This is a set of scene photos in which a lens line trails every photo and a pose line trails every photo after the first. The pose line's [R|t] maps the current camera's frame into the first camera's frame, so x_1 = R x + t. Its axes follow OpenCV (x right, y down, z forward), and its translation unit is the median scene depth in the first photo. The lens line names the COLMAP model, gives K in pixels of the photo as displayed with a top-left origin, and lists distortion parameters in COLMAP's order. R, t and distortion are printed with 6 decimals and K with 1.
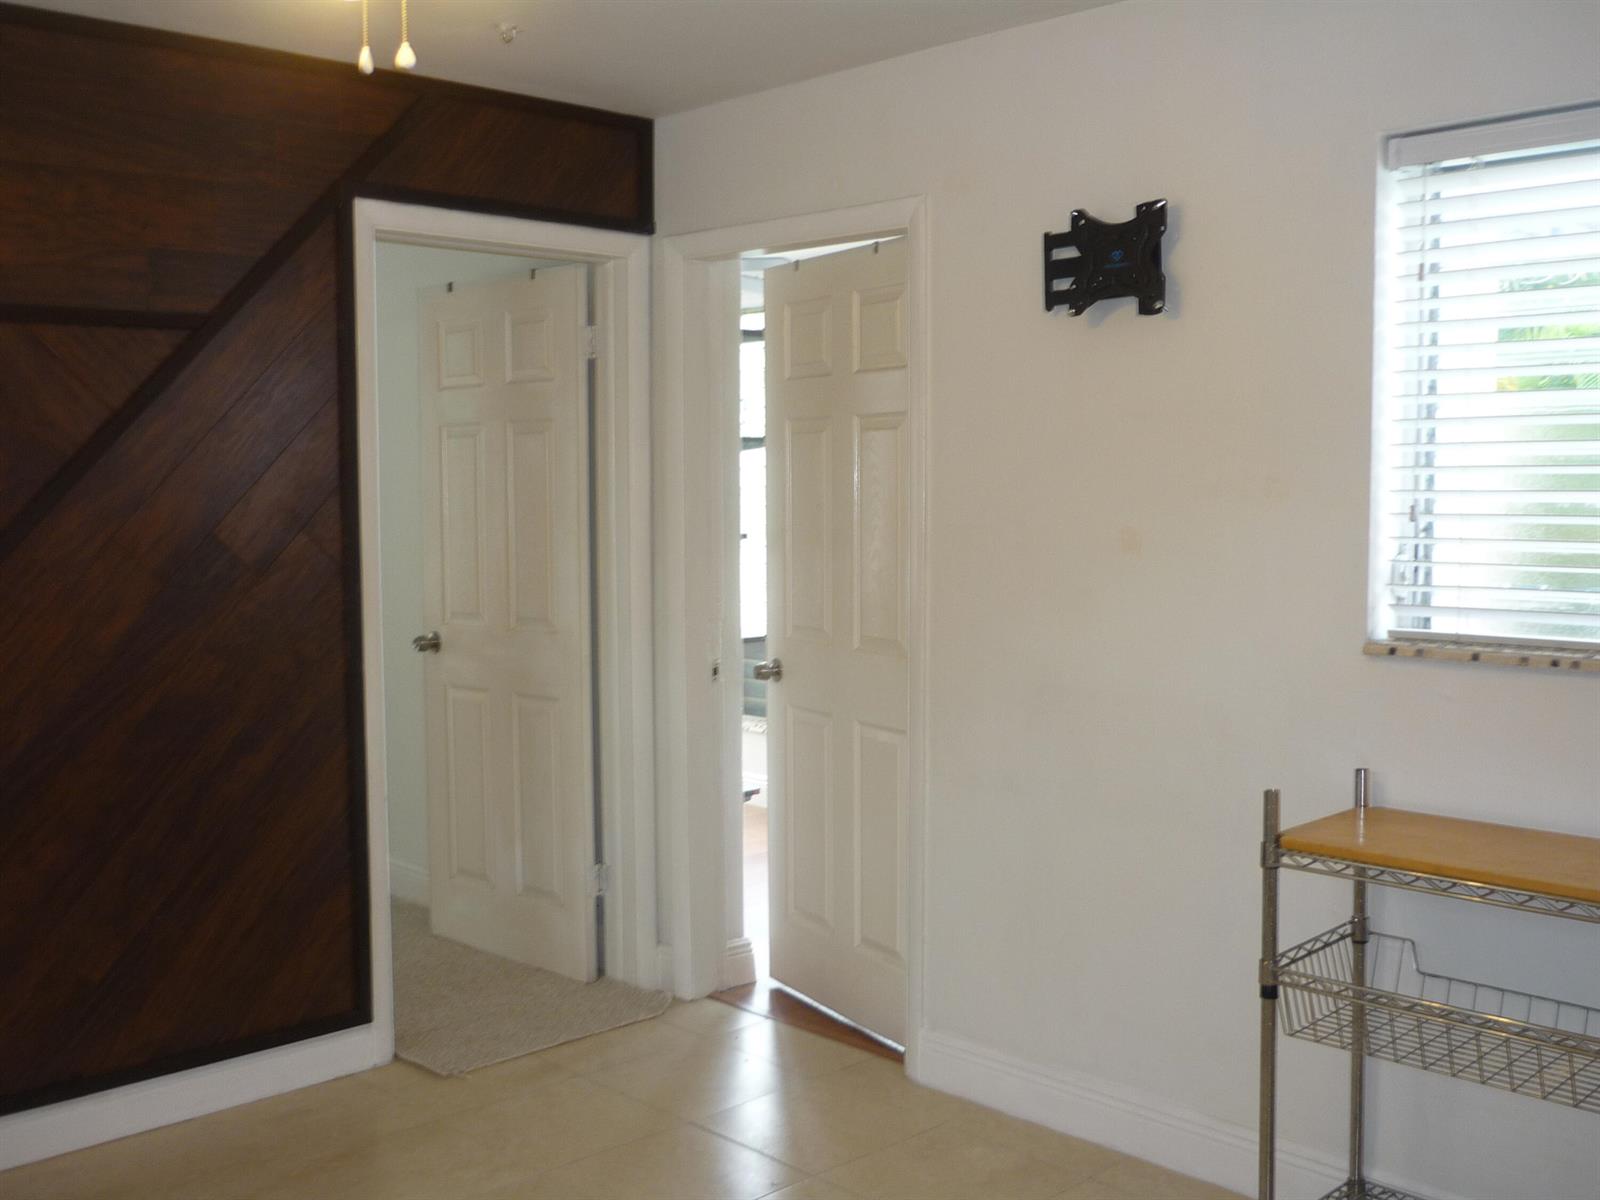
lens RADIAL K [[1646.5, 0, 791.4], [0, 1646.5, 603.6], [0, 0, 1]] dist [-0.066938, 0.079195]
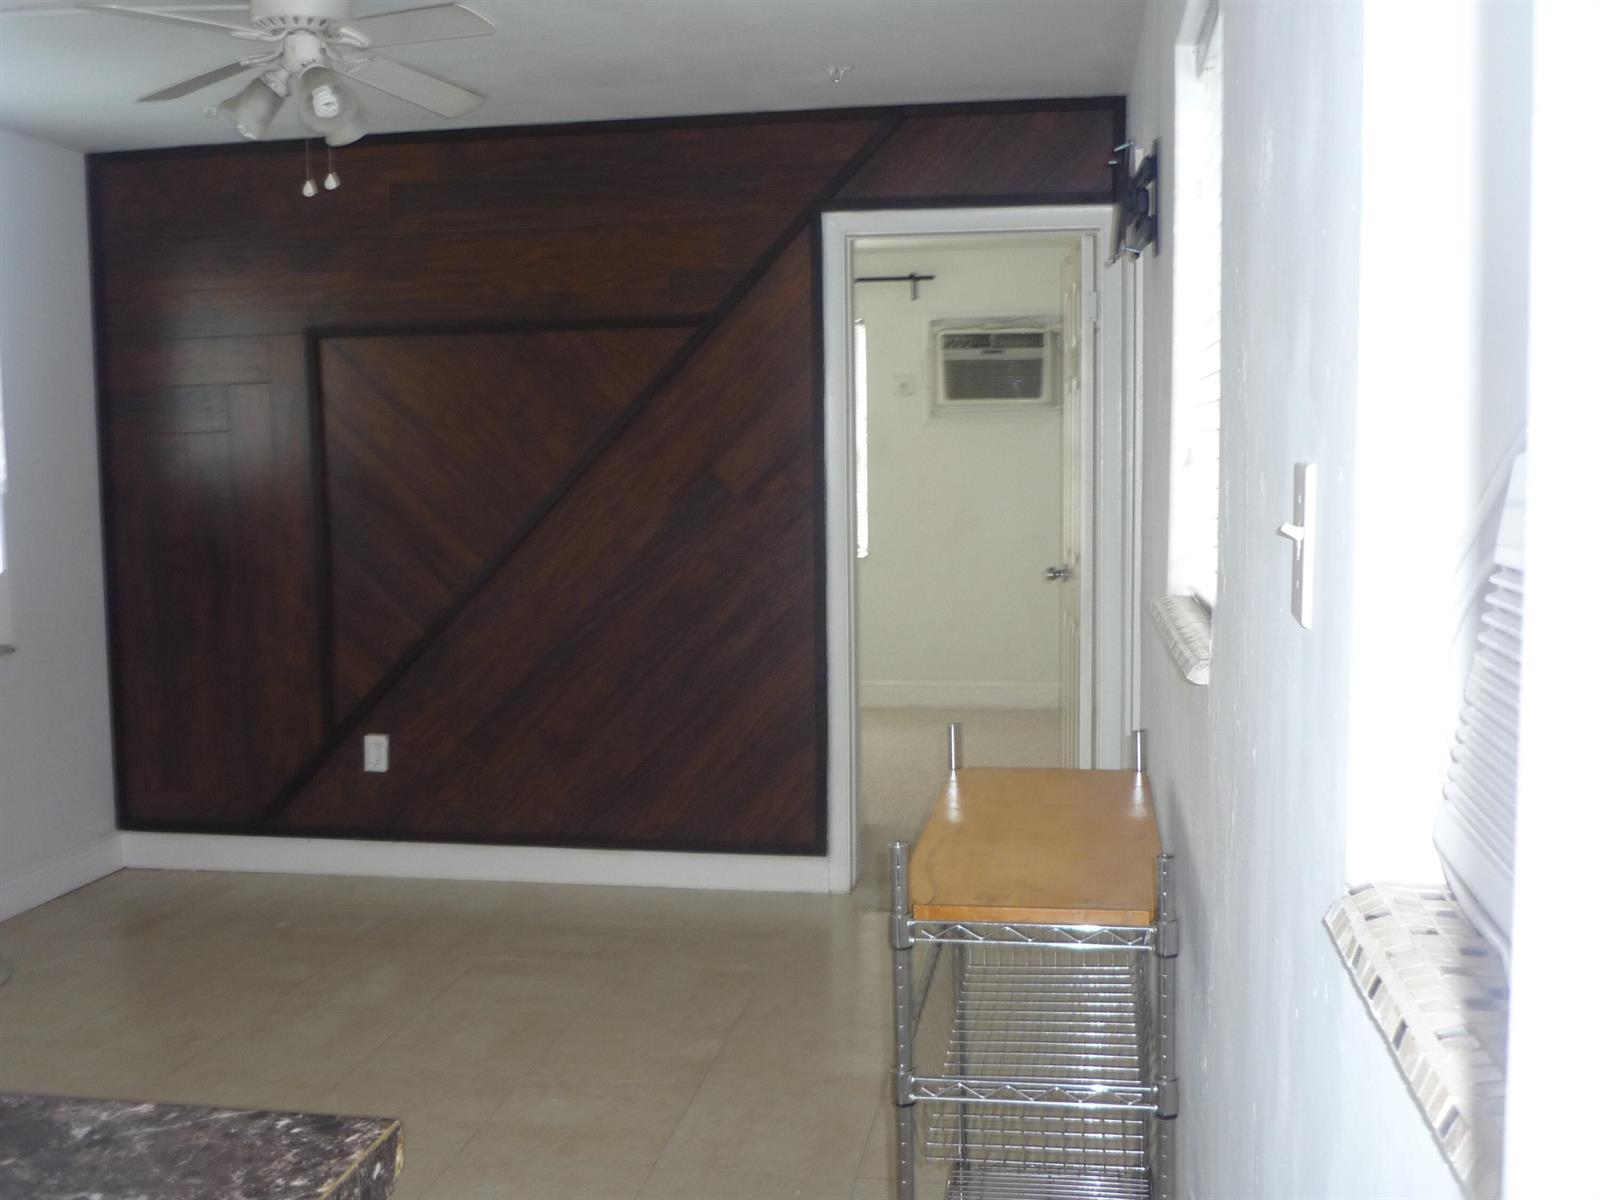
lens RADIAL K [[1646.5, 0, 791.4], [0, 1646.5, 603.6], [0, 0, 1]] dist [-0.066938, 0.079195]
pose [[0.547963, 0.082943, -0.832380, 0.868616], [-0.054633, 0.996496, 0.063331, -0.023343], [0.834716, 0.010772, 0.550575, 0.289808]]
